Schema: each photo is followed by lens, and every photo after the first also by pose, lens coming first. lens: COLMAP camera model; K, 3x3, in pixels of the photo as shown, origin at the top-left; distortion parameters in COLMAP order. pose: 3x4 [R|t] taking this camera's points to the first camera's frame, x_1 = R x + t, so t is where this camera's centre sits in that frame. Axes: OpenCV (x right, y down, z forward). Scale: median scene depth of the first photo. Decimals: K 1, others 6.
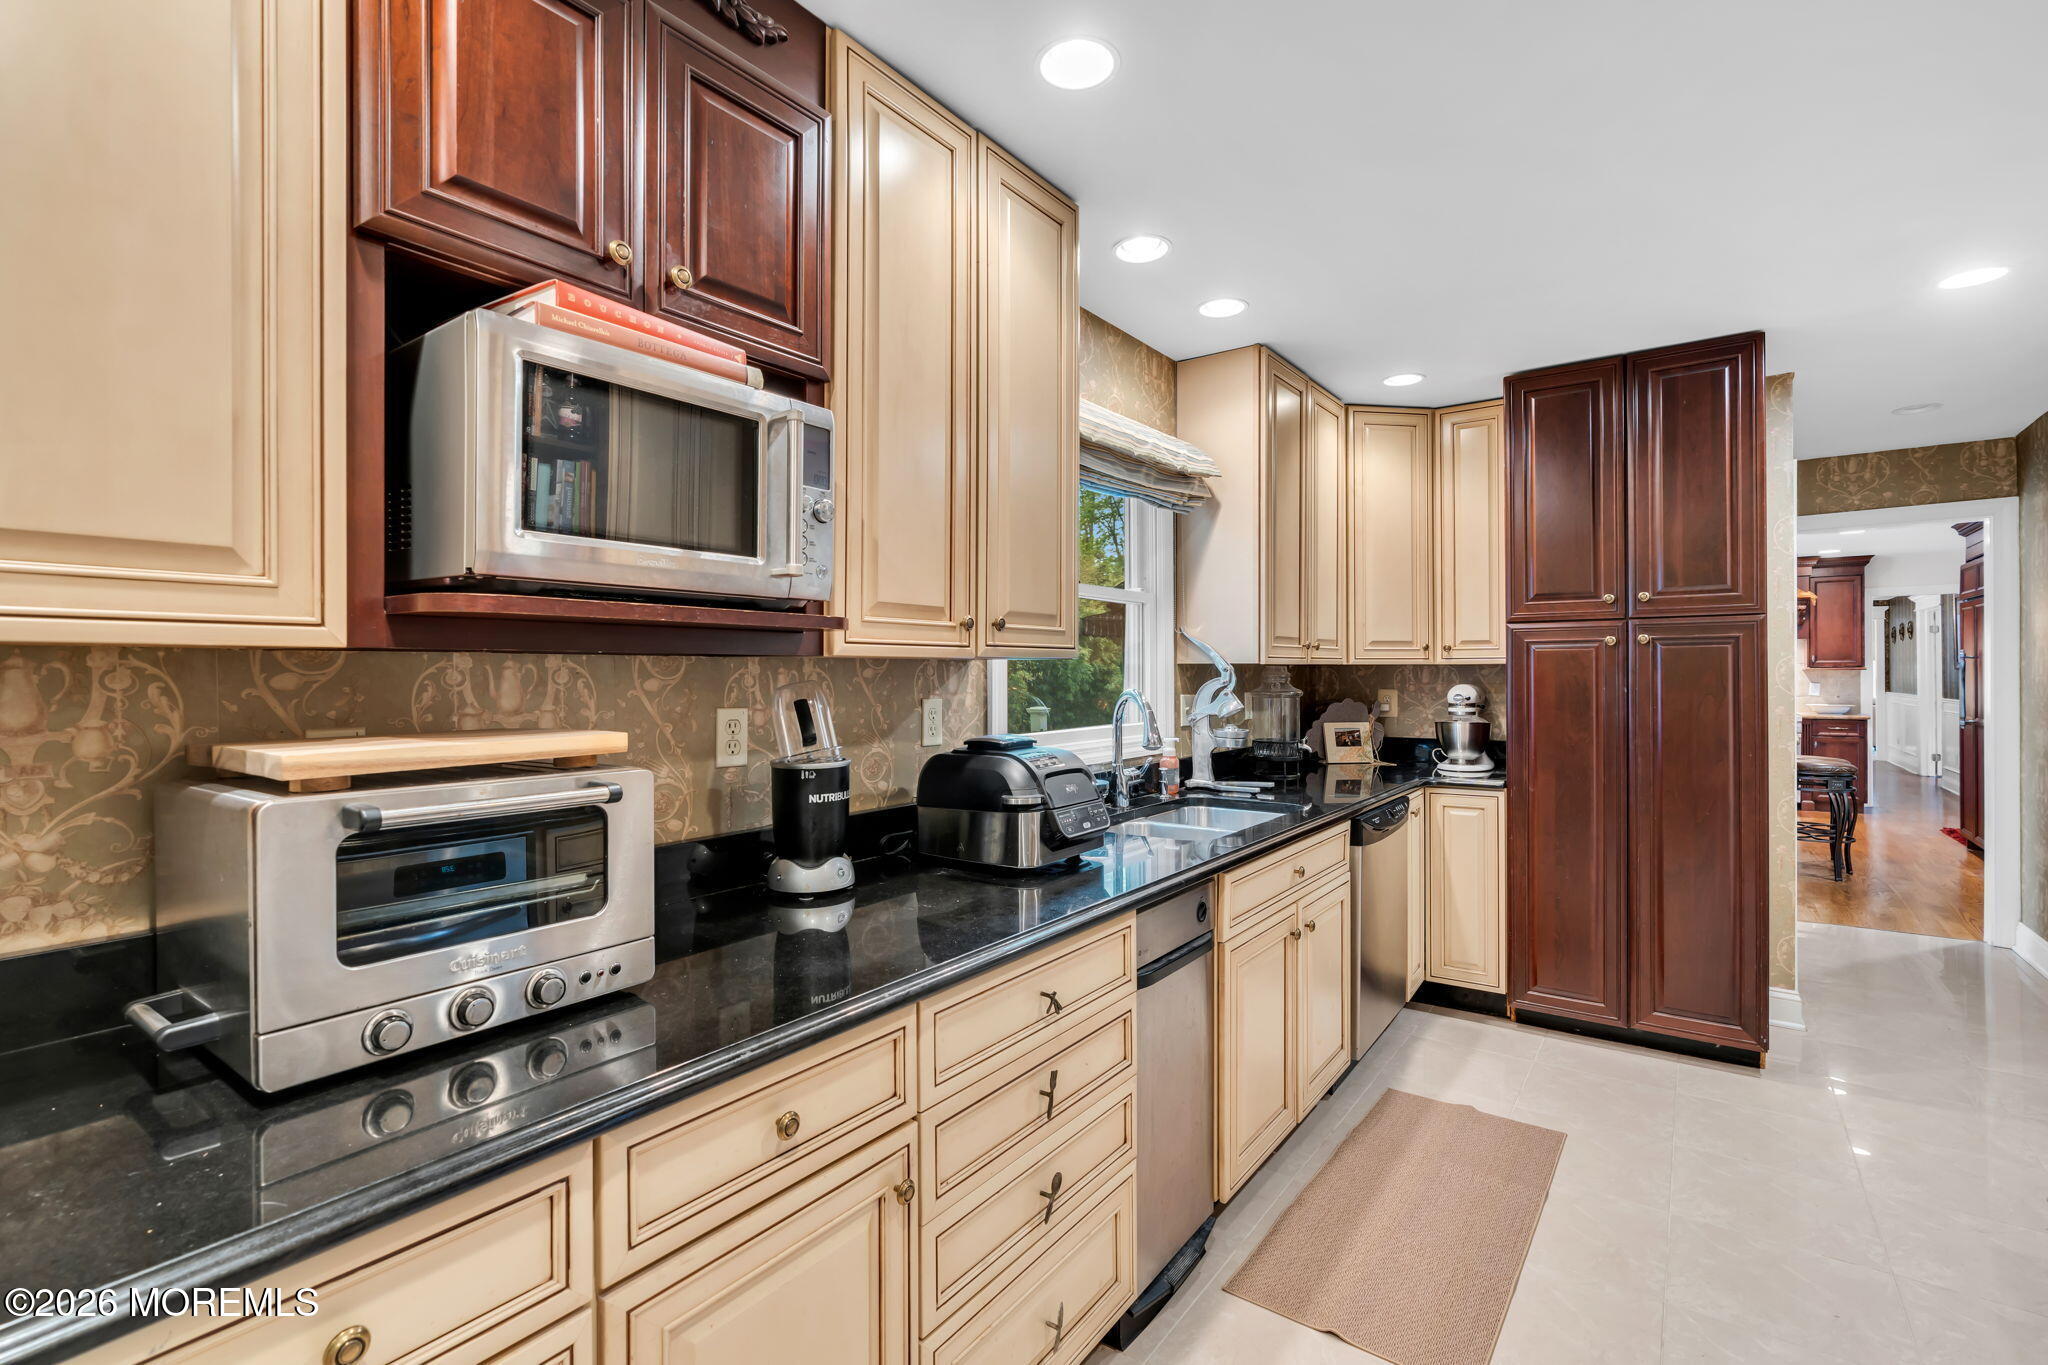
lens RADIAL K [[925.6, 0, 1026.9], [0, 925.6, 673.2], [0, 0, 1]] dist [-0.000840, -0.000129]
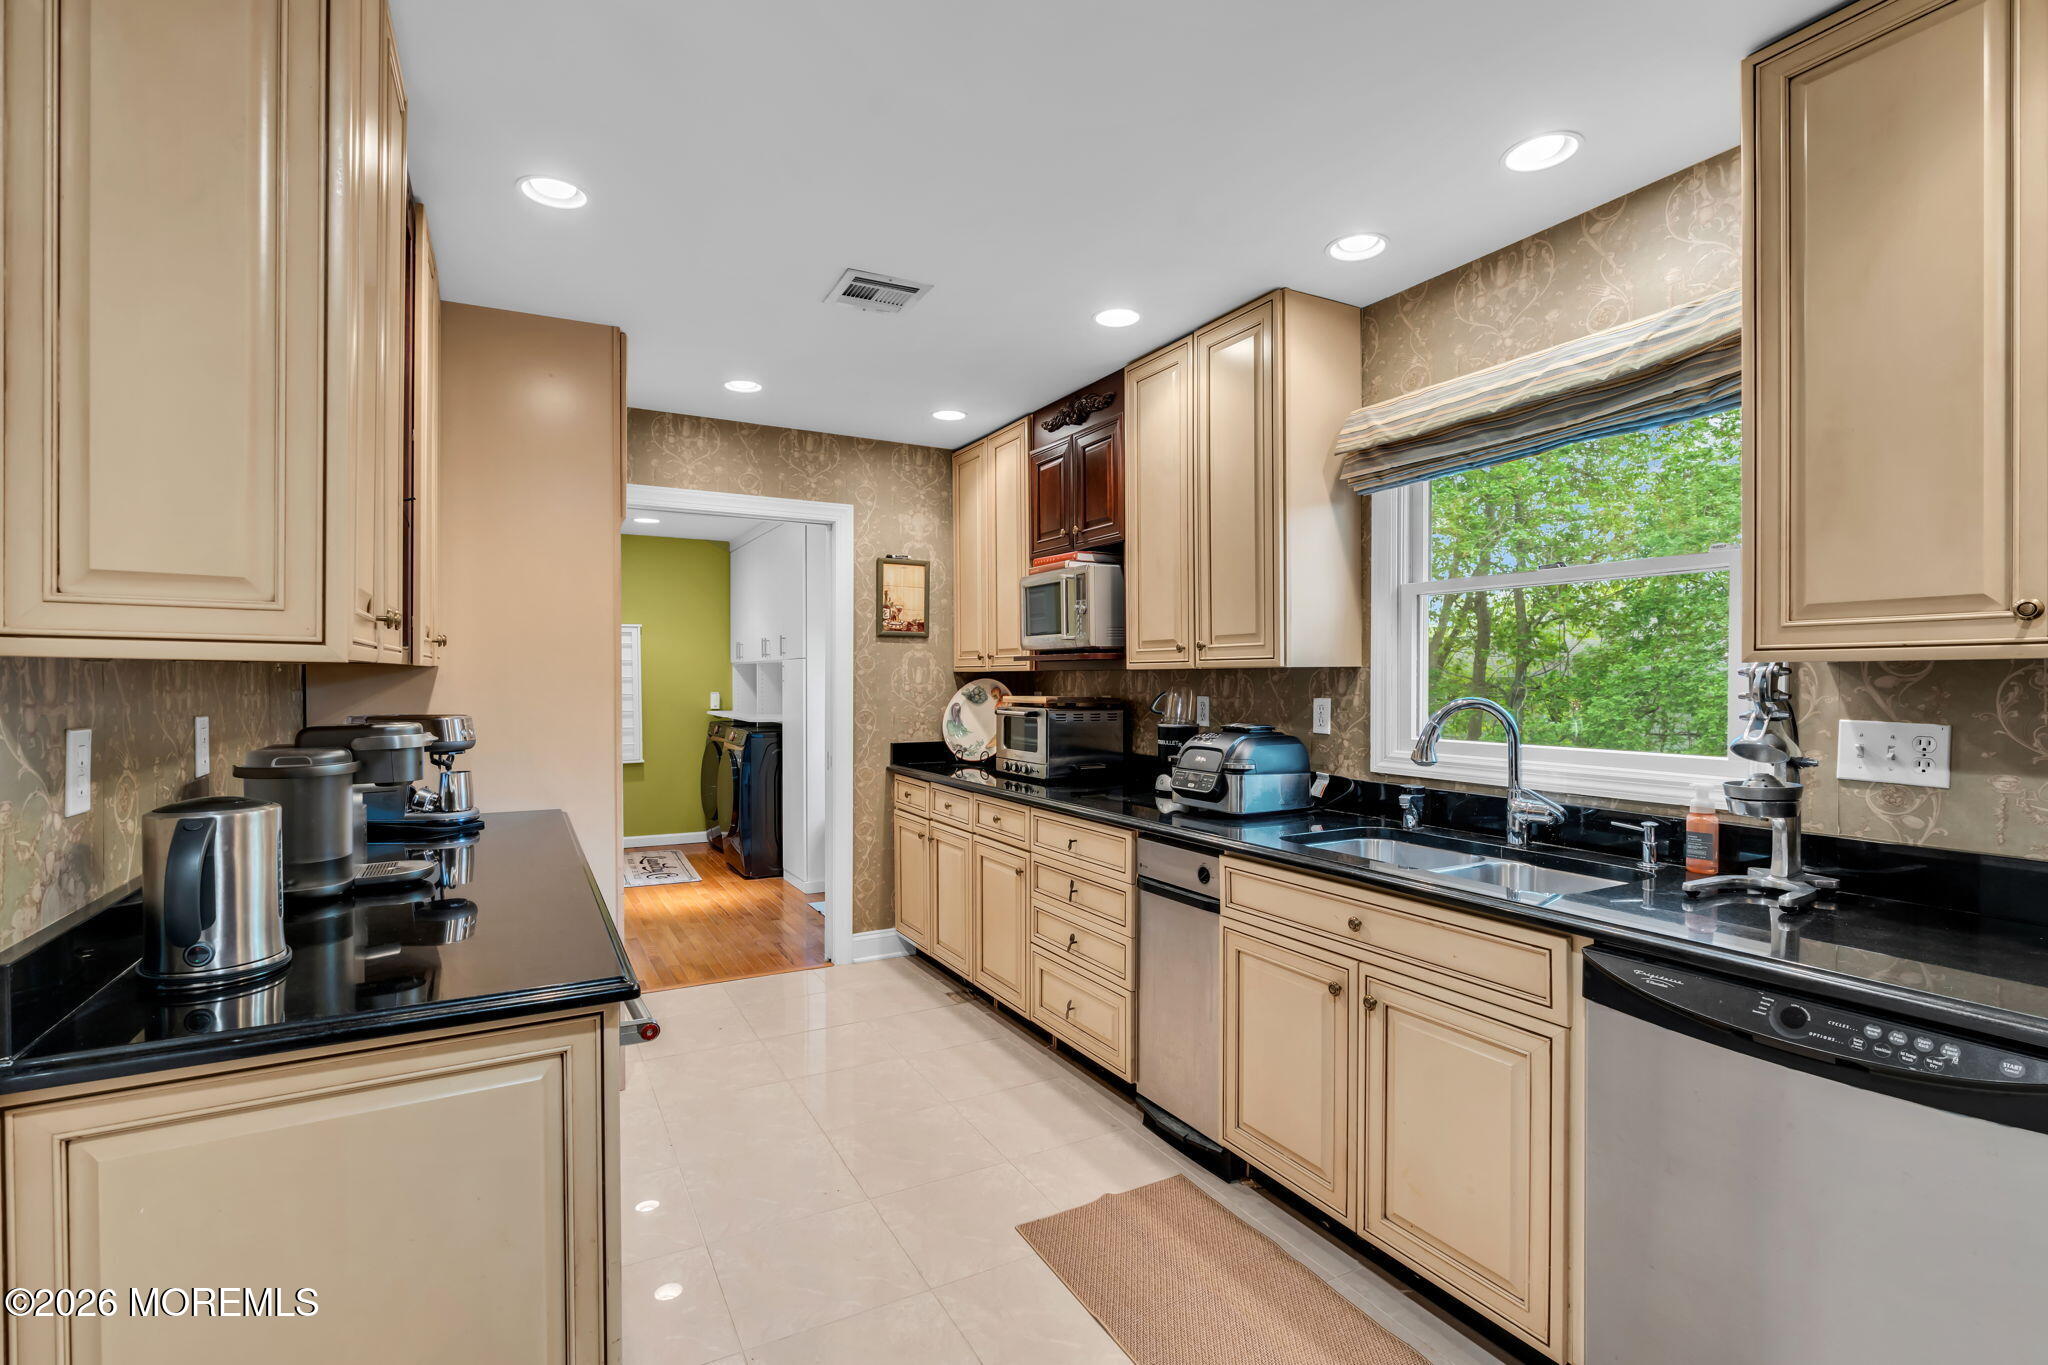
lens RADIAL K [[925.6, 0, 1026.9], [0, 925.6, 673.2], [0, 0, 1]] dist [-0.000840, -0.000129]
pose [[-0.418116, 0.000266, -0.908393, 1.379955], [0.004178, 0.999990, -0.001631, -0.006956], [0.908384, -0.004477, -0.418113, 1.289899]]
